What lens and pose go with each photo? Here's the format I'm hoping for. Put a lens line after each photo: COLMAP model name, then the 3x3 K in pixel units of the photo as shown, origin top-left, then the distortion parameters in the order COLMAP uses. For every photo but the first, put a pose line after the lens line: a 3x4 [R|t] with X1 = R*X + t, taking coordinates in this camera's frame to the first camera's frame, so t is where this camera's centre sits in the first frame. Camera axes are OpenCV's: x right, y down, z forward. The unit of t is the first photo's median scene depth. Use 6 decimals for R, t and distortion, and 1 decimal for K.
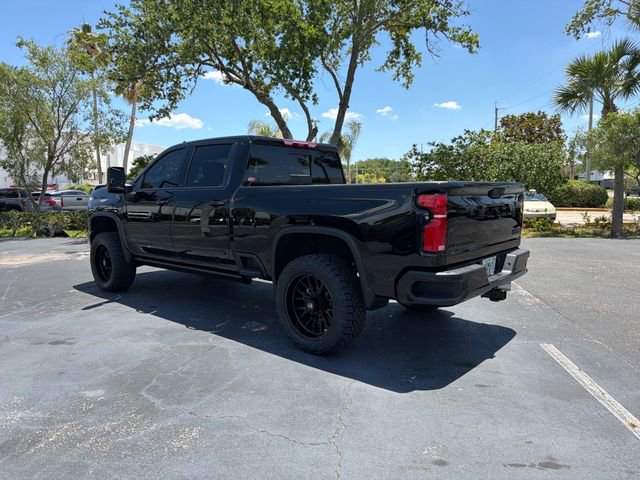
lens RADIAL K [[455.9, 0, 311.6], [0, 455.9, 241.5], [0, 0, 1]] dist [0.040305, -0.049527]
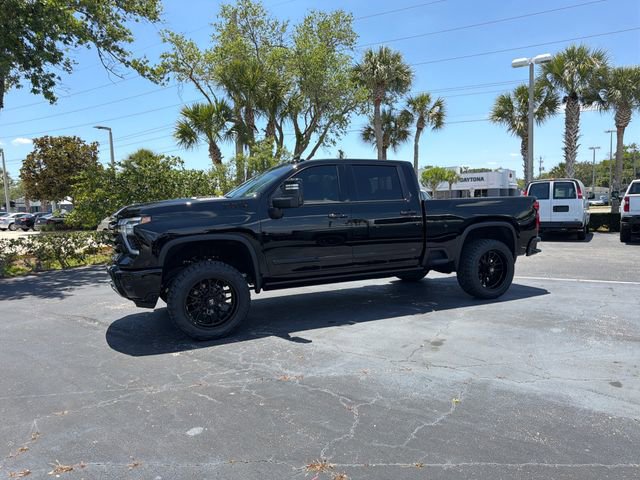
lens RADIAL K [[455.9, 0, 323.2], [0, 455.9, 241.1], [0, 0, 1]] dist [0.040305, -0.049527]
pose [[0.387911, -0.069464, 0.919075, -0.510018], [0.121167, 0.992345, 0.023861, -0.022442], [-0.913698, 0.102106, 0.393359, 0.254046]]
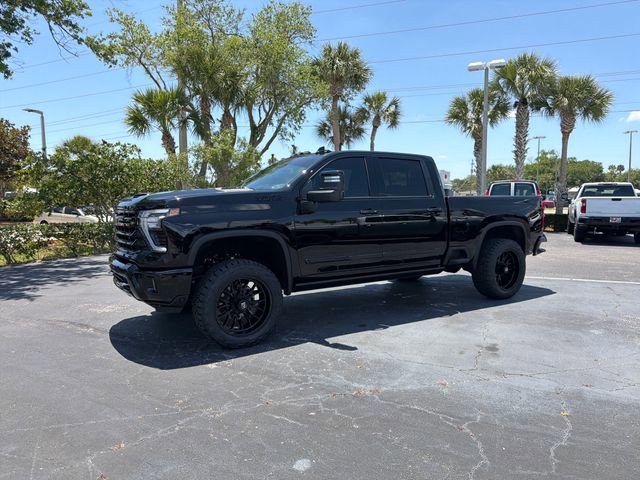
lens RADIAL K [[455.9, 0, 315.9], [0, 455.9, 236.8], [0, 0, 1]] dist [0.040305, -0.049527]
pose [[0.267846, -0.064564, 0.961296, -0.508336], [0.104280, 0.993833, 0.037694, -0.031671], [-0.957802, 0.090148, 0.272927, 0.340389]]
